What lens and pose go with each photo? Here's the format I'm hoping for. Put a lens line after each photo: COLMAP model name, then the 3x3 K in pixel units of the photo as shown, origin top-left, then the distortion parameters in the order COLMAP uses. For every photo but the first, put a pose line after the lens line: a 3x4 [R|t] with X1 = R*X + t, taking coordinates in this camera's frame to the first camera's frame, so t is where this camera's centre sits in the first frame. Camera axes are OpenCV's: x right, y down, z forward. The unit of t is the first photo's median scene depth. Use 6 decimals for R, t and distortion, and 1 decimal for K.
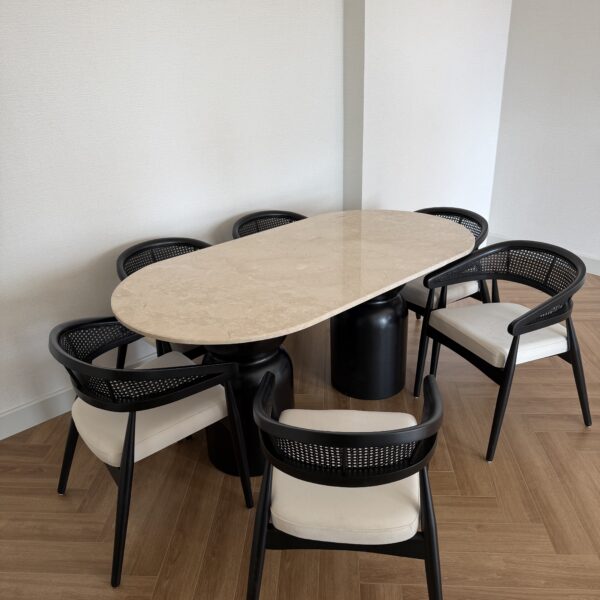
lens RADIAL K [[581.1, 0, 300.0], [0, 581.1, 300.0], [0, 0, 1]] dist [0.097284, -0.184922]
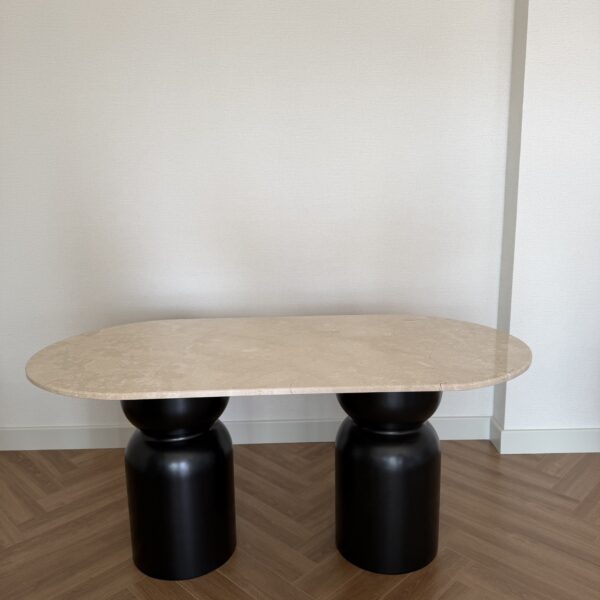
lens RADIAL K [[581.1, 0, 300.0], [0, 581.1, 300.0], [0, 0, 1]] dist [0.097284, -0.184922]
pose [[0.737405, 0.146532, -0.659365, 0.594865], [-0.273572, 0.957325, -0.093203, -0.066386], [0.617569, 0.249112, 0.746024, 0.387247]]
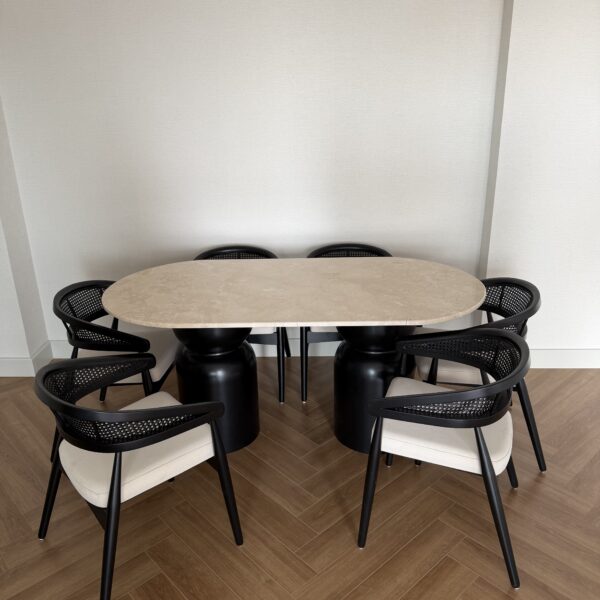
lens RADIAL K [[581.1, 0, 300.0], [0, 581.1, 300.0], [0, 0, 1]] dist [0.097284, -0.184922]
pose [[0.707371, 0.256241, -0.658762, 0.766210], [-0.282830, 0.956725, 0.068441, -0.128229], [0.647791, 0.137904, 0.749232, 0.208401]]
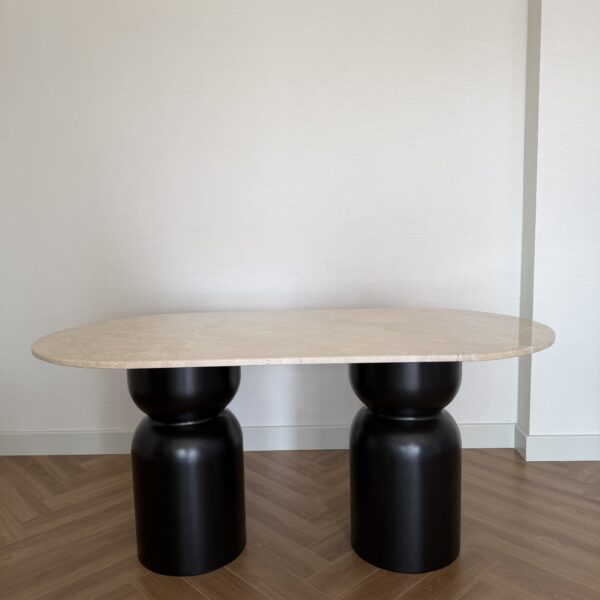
lens RADIAL K [[581.1, 0, 300.0], [0, 581.1, 300.0], [0, 0, 1]] dist [0.097284, -0.184922]
pose [[0.712940, 0.097521, -0.694411, 0.599770], [-0.278226, 0.948337, -0.152468, 0.010141], [0.643667, 0.301904, 0.703241, 0.435388]]
